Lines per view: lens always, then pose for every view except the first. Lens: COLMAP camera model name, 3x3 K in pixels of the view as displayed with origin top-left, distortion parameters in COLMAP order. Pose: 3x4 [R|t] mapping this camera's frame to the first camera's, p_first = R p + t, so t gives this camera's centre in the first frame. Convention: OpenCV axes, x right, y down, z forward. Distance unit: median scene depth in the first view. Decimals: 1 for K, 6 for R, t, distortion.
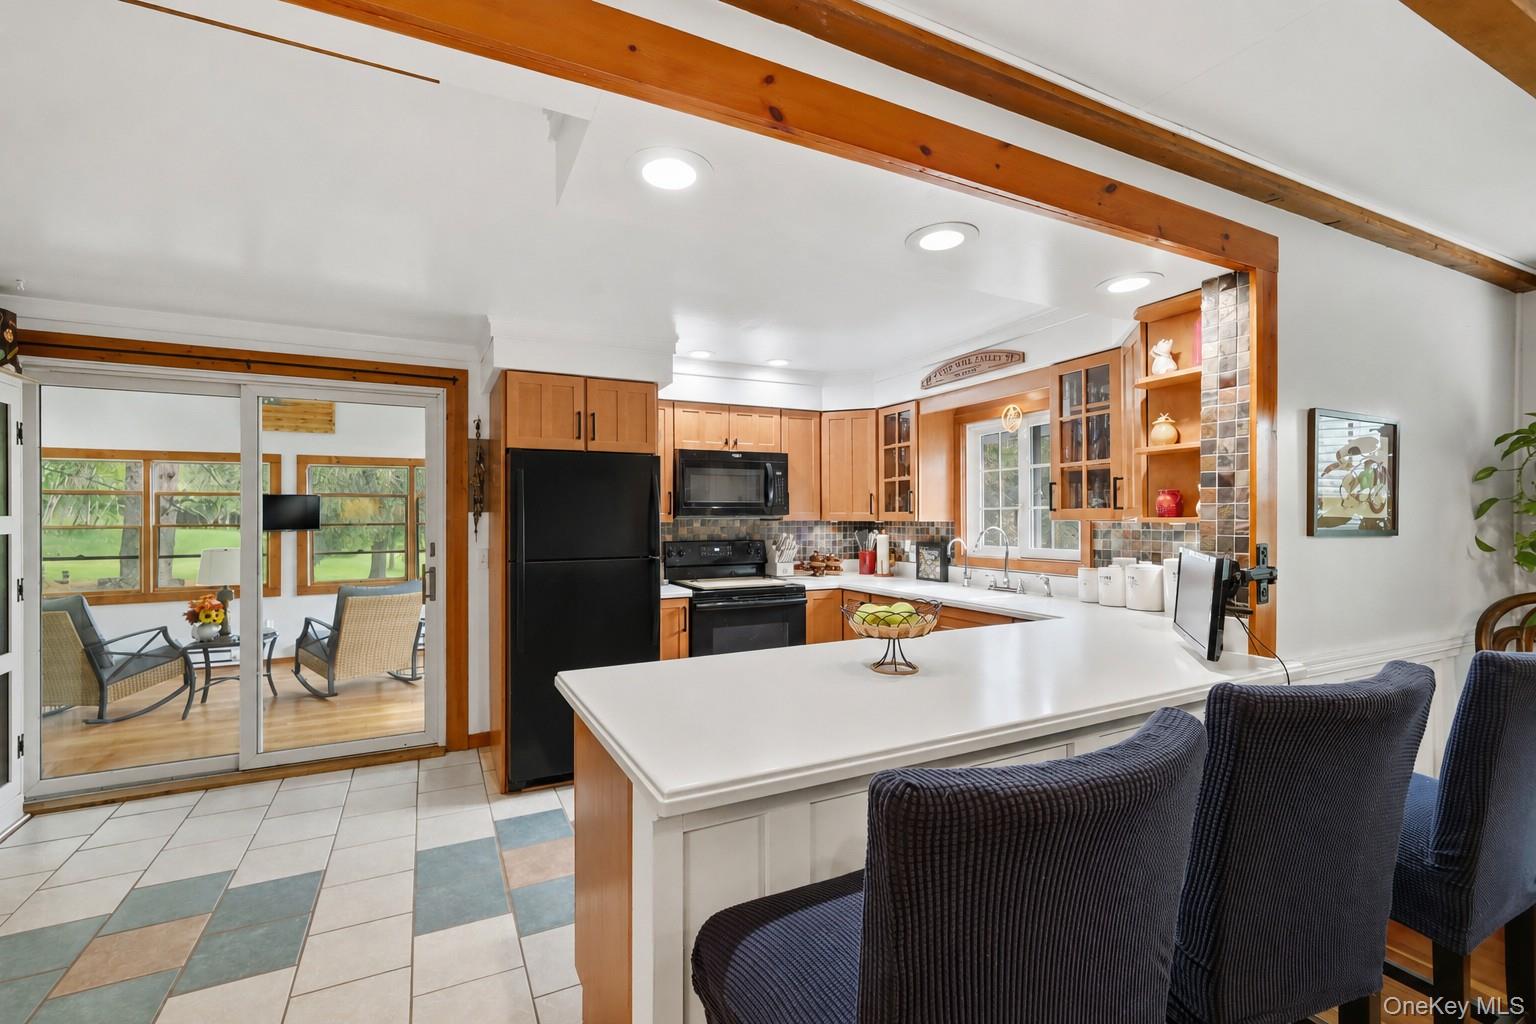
lens RADIAL K [[659.2, 0, 766.5], [0, 659.2, 521.8], [0, 0, 1]] dist [0.000867, -0.000027]
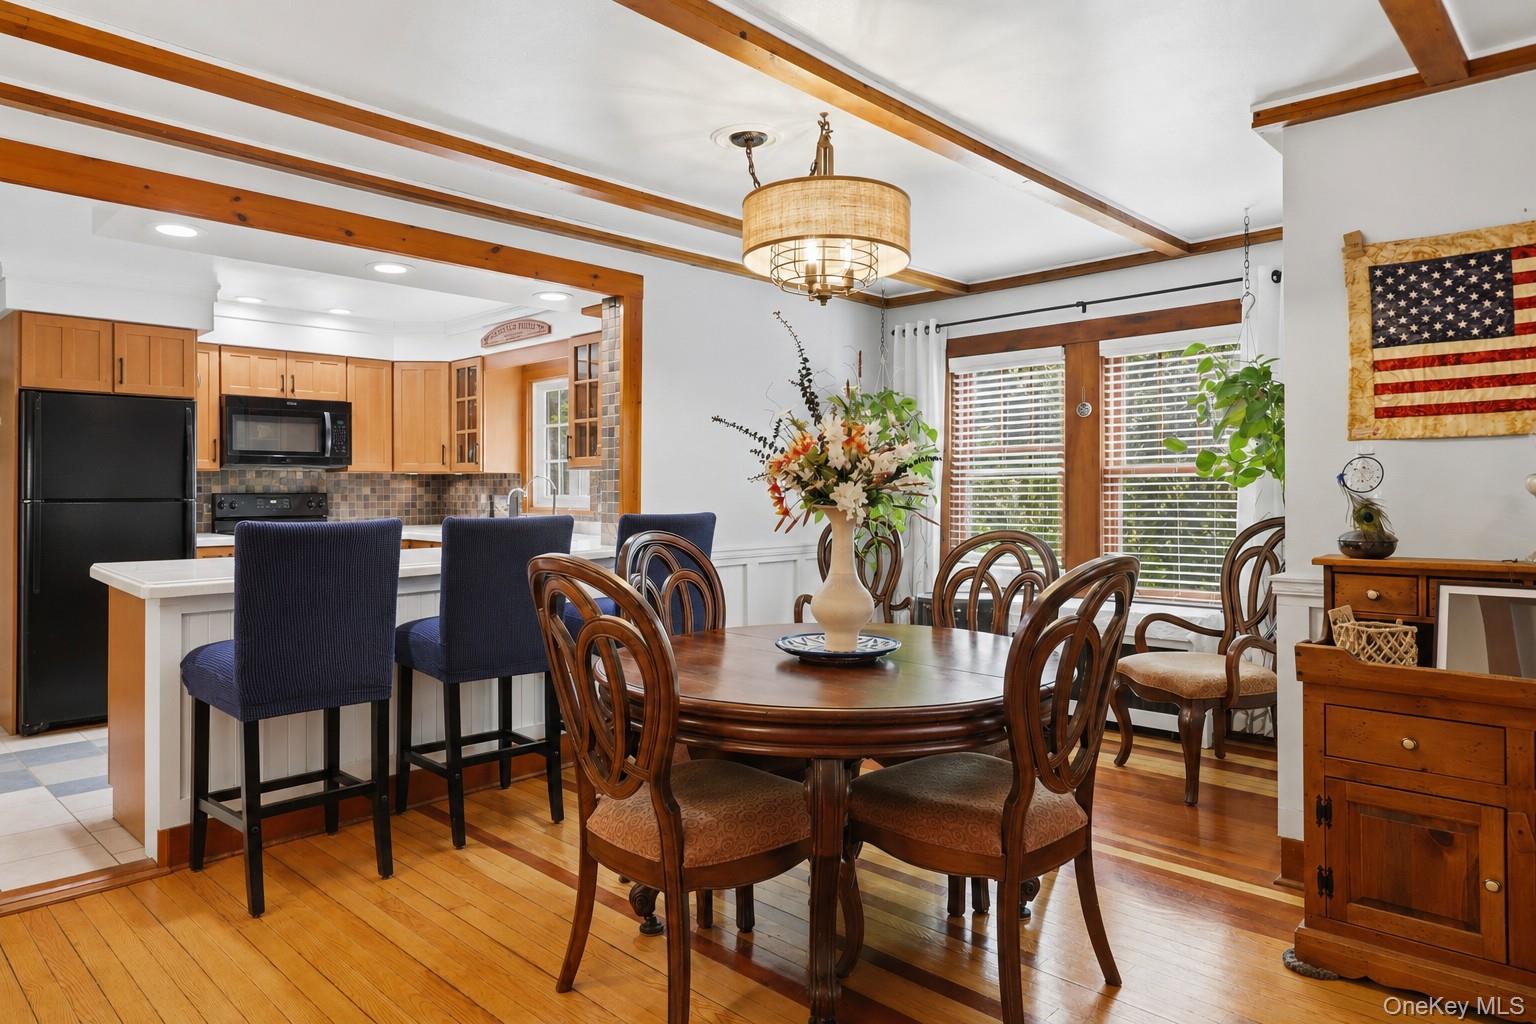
lens RADIAL K [[938.4, 0, 770.4], [0, 938.4, 496.2], [0, 0, 1]] dist [-0.005859, -0.000332]
pose [[0.938840, 0.000962, 0.344352, 0.142148], [0.000974, 0.999985, -0.005449, 0.045701], [-0.344352, 0.005451, 0.938825, -0.549434]]
